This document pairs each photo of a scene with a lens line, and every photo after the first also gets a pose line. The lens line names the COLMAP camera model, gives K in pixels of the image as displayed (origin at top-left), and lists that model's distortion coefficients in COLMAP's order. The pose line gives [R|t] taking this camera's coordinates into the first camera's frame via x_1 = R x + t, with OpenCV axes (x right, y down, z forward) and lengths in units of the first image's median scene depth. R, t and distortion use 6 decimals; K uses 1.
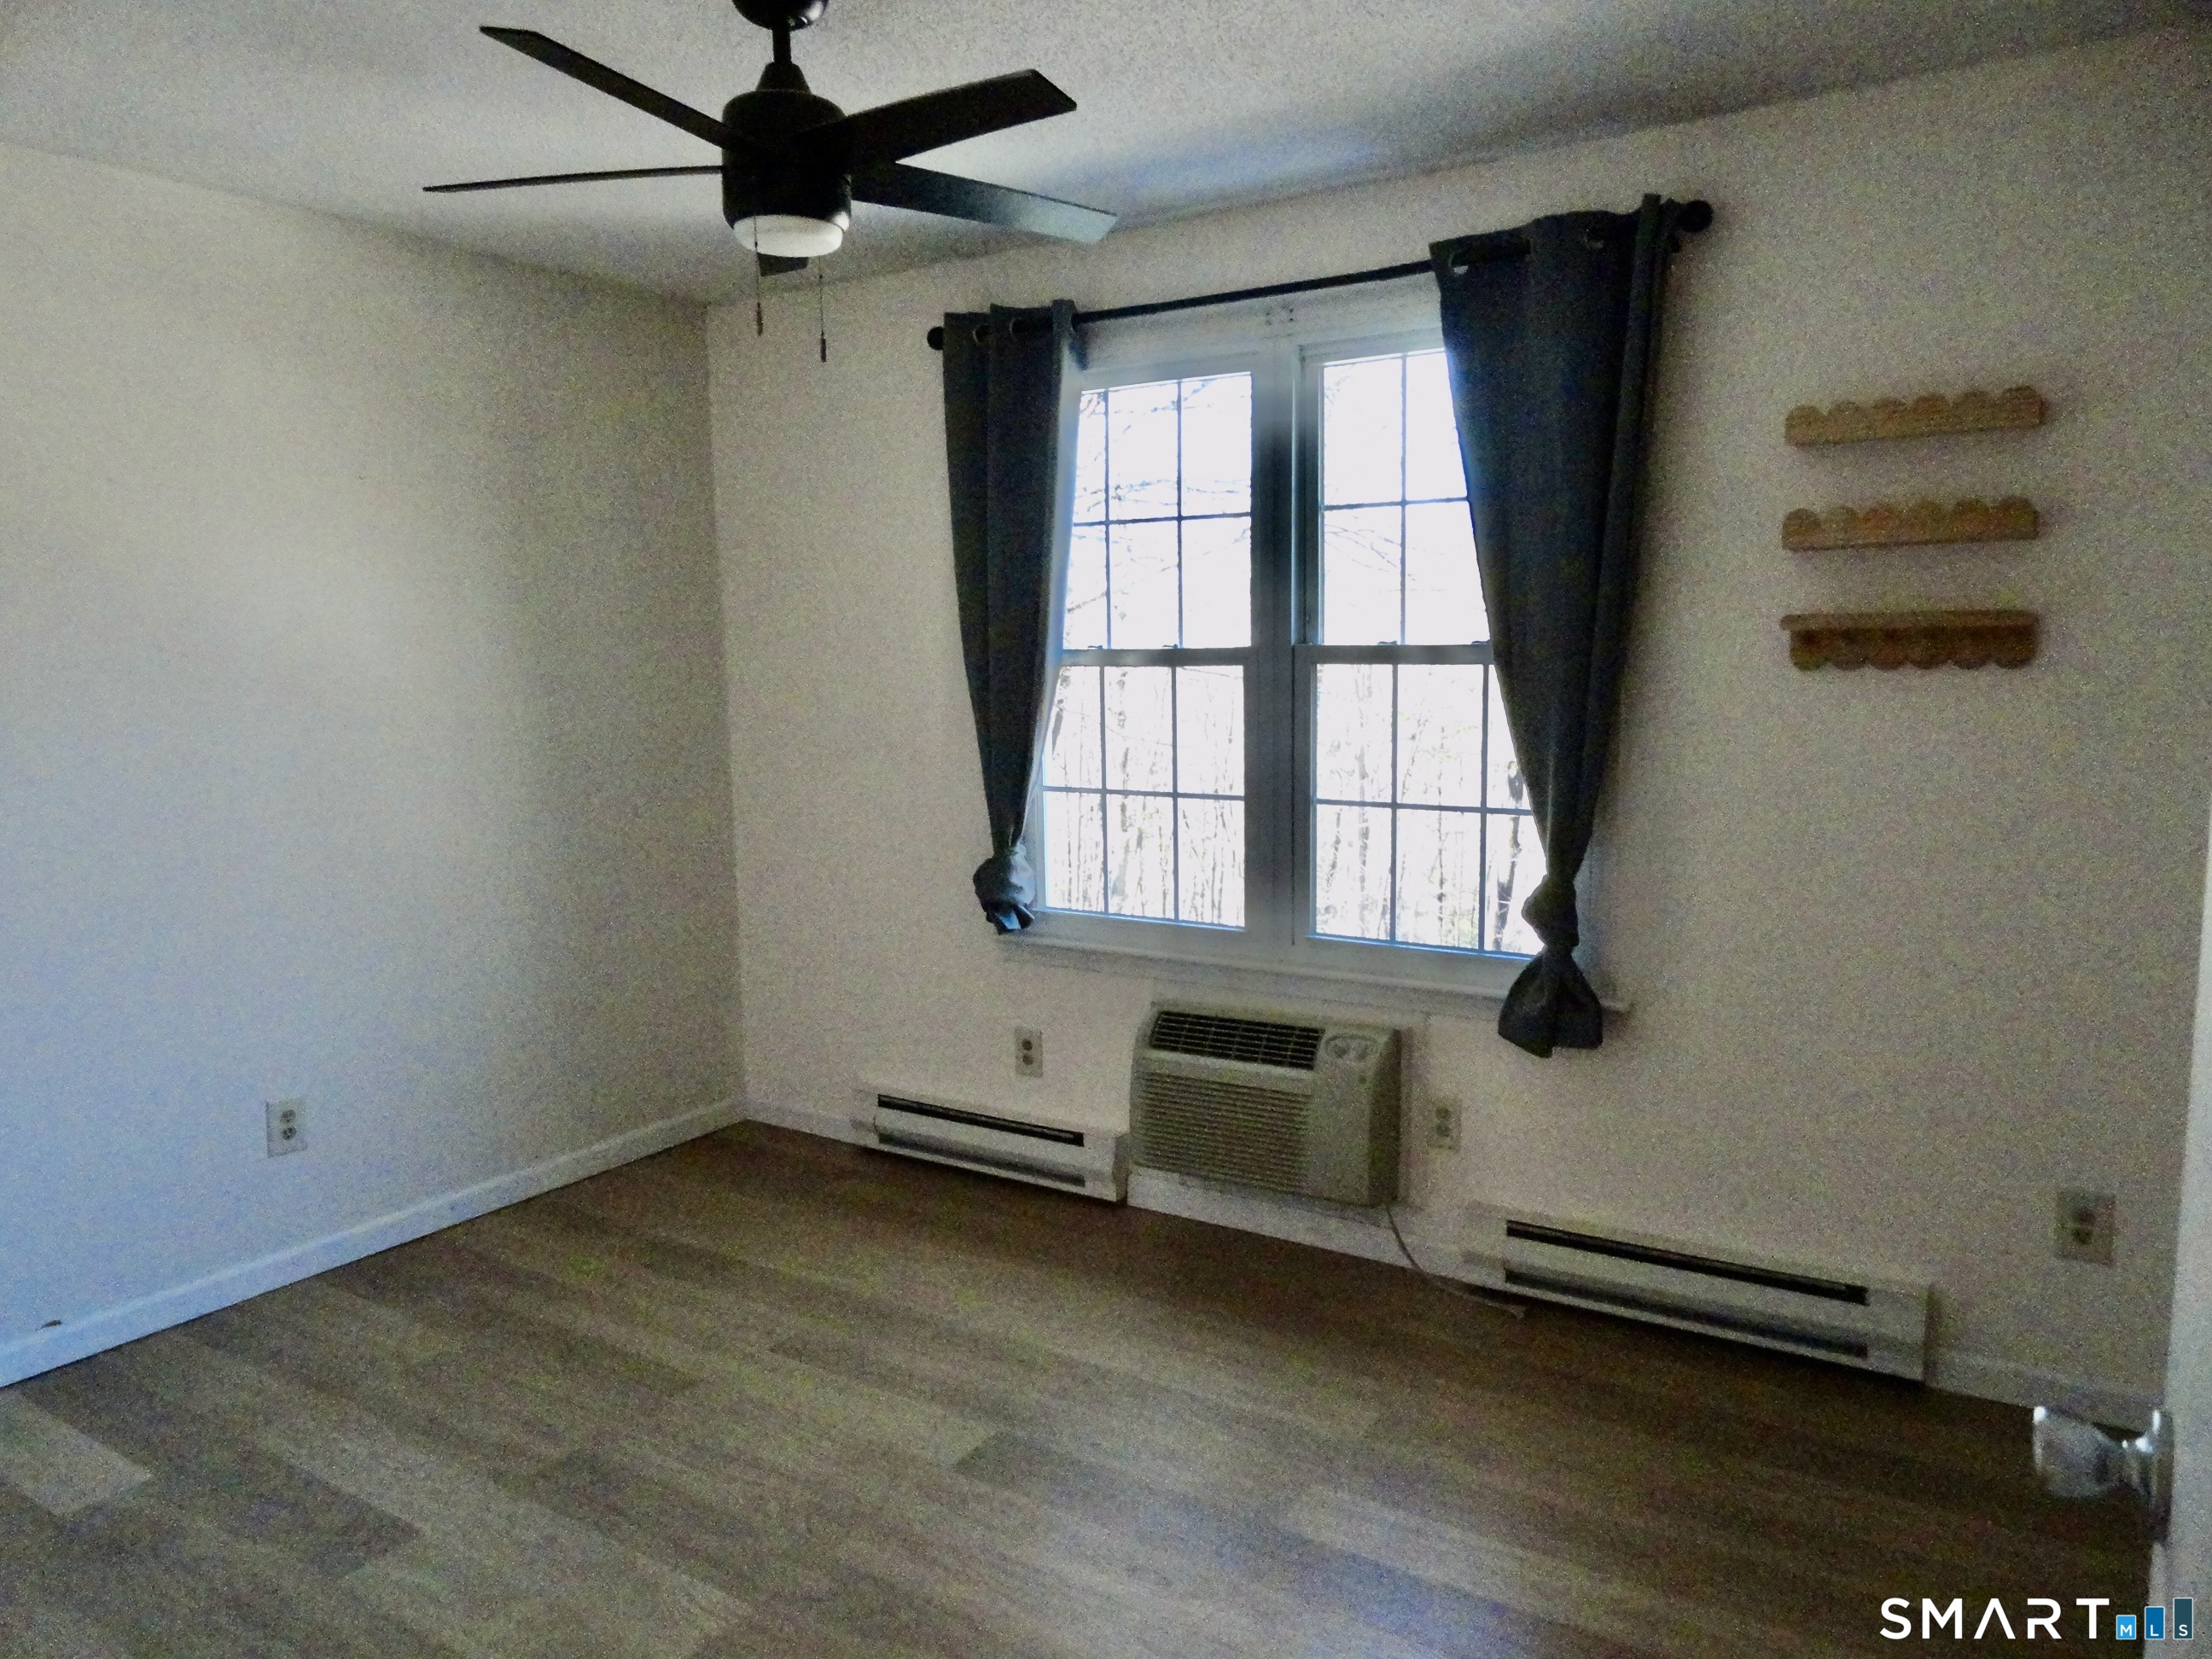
lens RADIAL K [[1521.3, 0, 1114.7], [0, 1521.3, 832.8], [0, 0, 1]] dist [-0.024919, 0.041839]
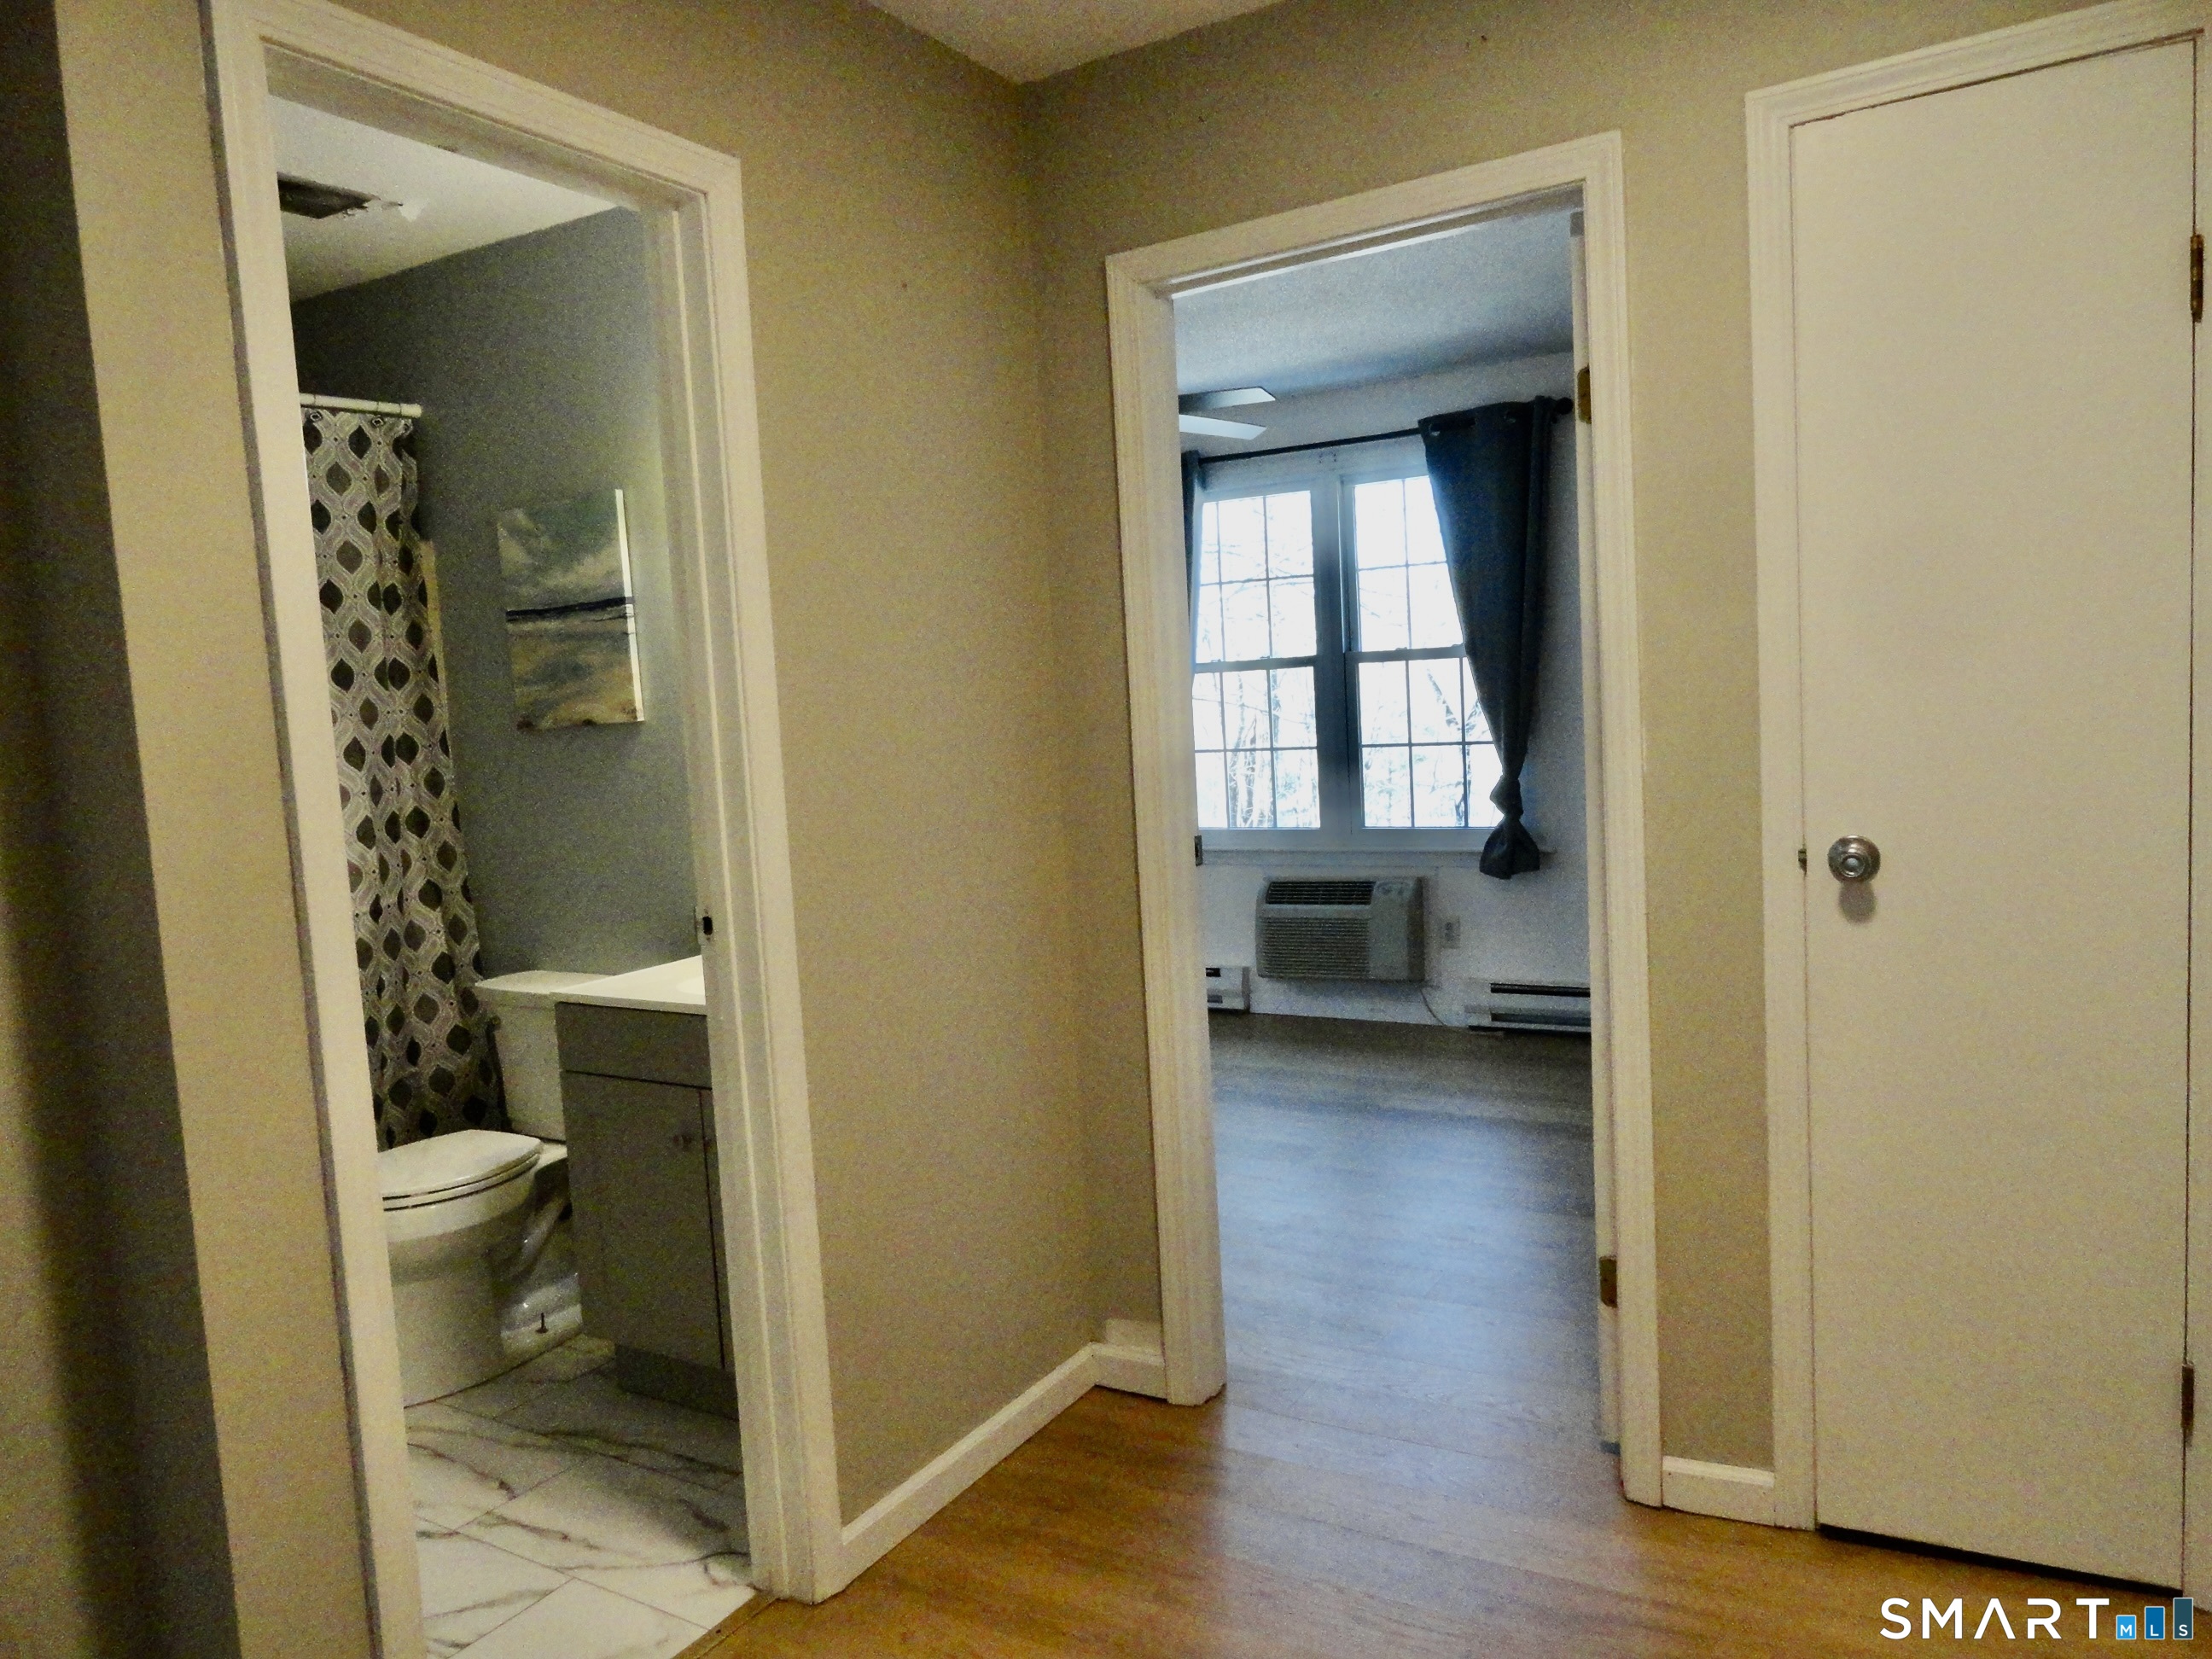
lens RADIAL K [[1521.3, 0, 1114.7], [0, 1521.3, 832.8], [0, 0, 1]] dist [-0.024919, 0.041839]
pose [[0.998436, -0.043834, 0.034706, -0.204733], [0.045057, 0.998362, -0.035265, 0.124049], [-0.033103, 0.036773, 0.998775, -0.661622]]
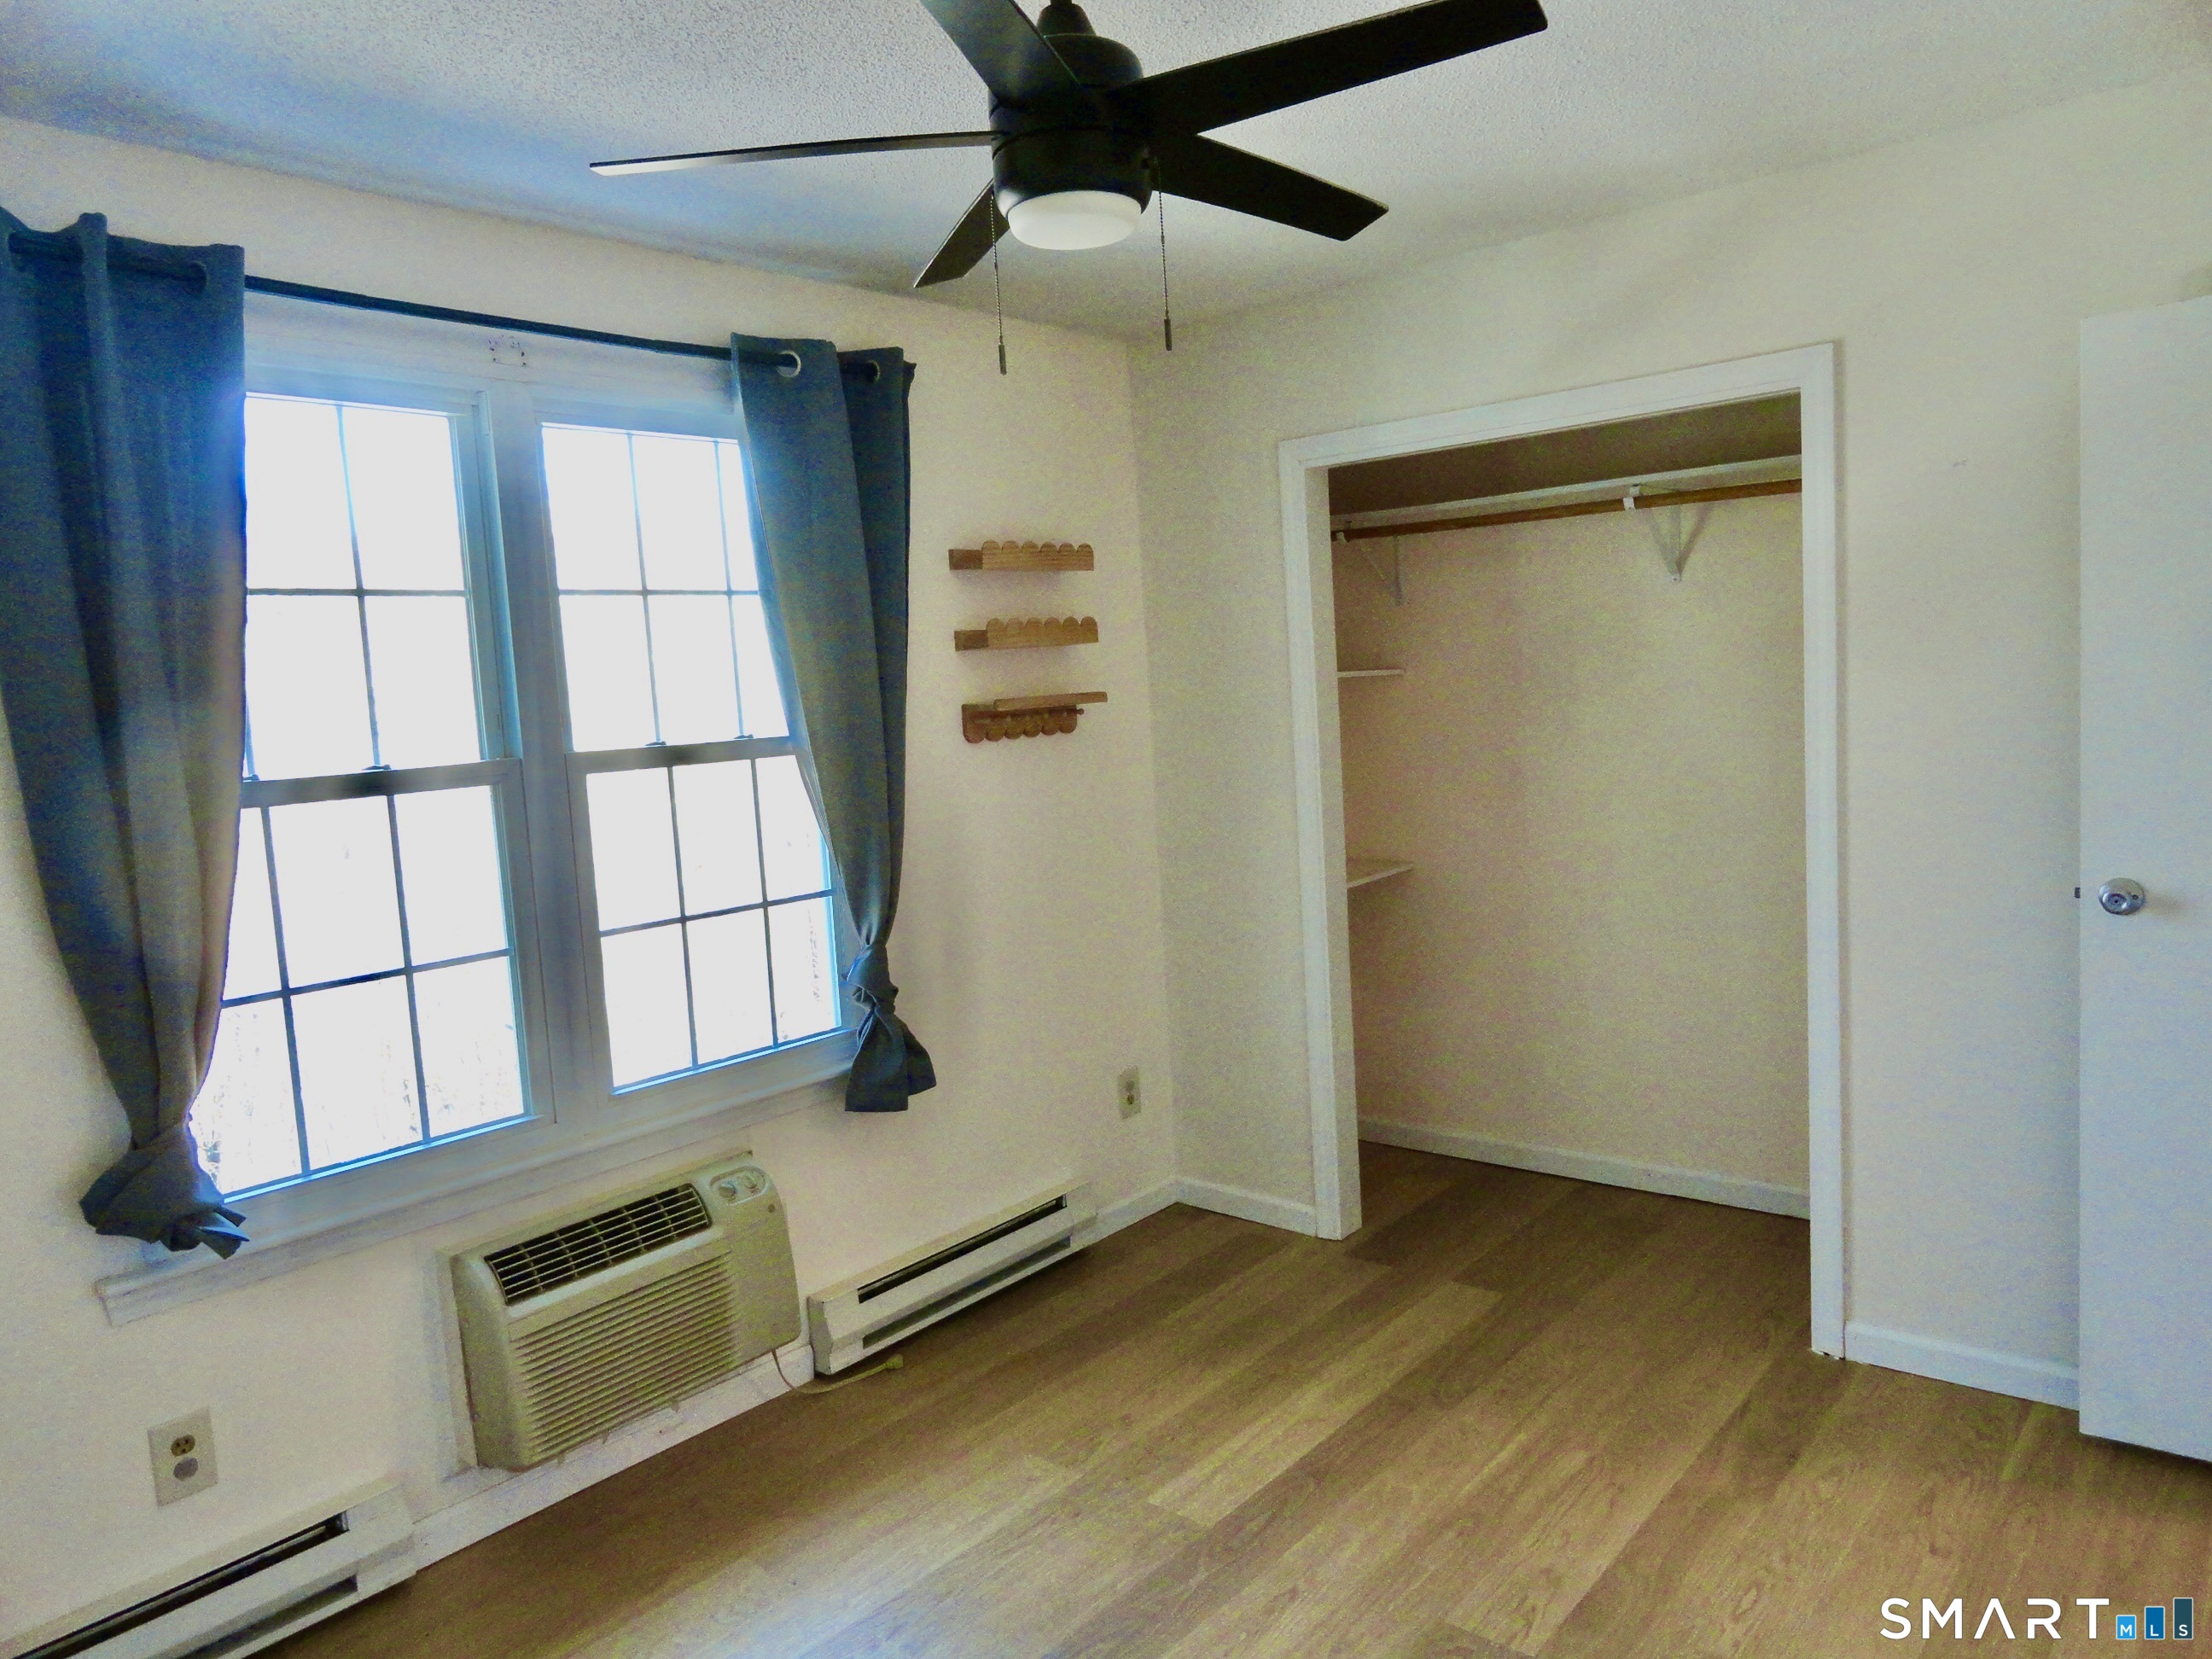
lens RADIAL K [[1521.3, 0, 1114.7], [0, 1521.3, 832.8], [0, 0, 1]] dist [-0.024919, 0.041839]
pose [[0.127975, -0.094584, 0.987257, -0.683311], [0.178918, 0.981312, 0.070822, -0.087580], [-0.975505, 0.167575, 0.142506, 0.607313]]
